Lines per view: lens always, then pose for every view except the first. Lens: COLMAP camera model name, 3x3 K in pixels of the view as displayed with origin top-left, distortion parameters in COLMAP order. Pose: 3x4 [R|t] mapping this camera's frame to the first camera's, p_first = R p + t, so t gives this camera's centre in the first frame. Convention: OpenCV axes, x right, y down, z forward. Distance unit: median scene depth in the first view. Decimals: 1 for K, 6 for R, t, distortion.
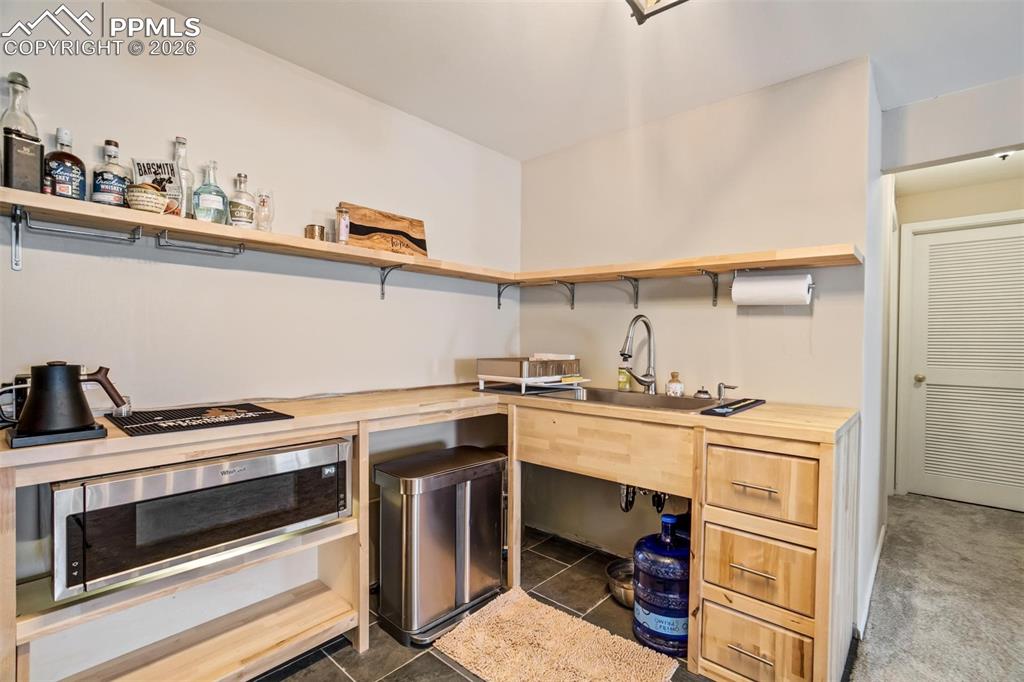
lens RADIAL K [[473.0, 0, 522.8], [0, 473.0, 342.8], [0, 0, 1]] dist [-0.017330, 0.000566]
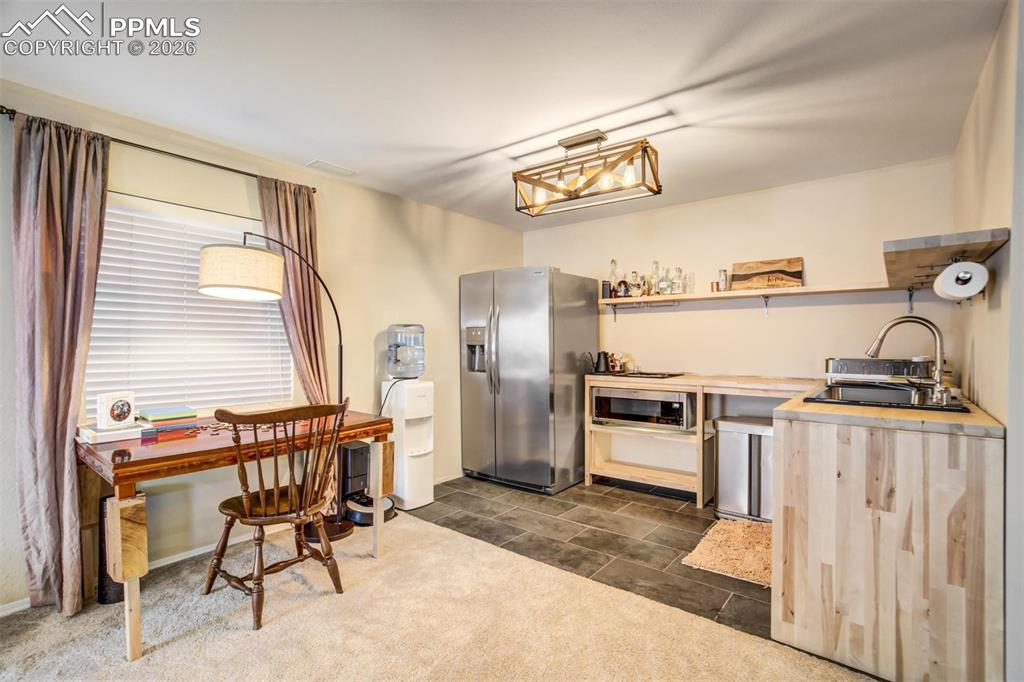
lens RADIAL K [[471.4, 0, 508.1], [0, 471.4, 346.0], [0, 0, 1]] dist [-0.024974, 0.000970]
pose [[0.027456, -0.006373, -0.999603, 1.560633], [-0.008424, 0.999943, -0.006606, 0.021844], [0.999588, 0.008602, 0.027401, 0.164712]]
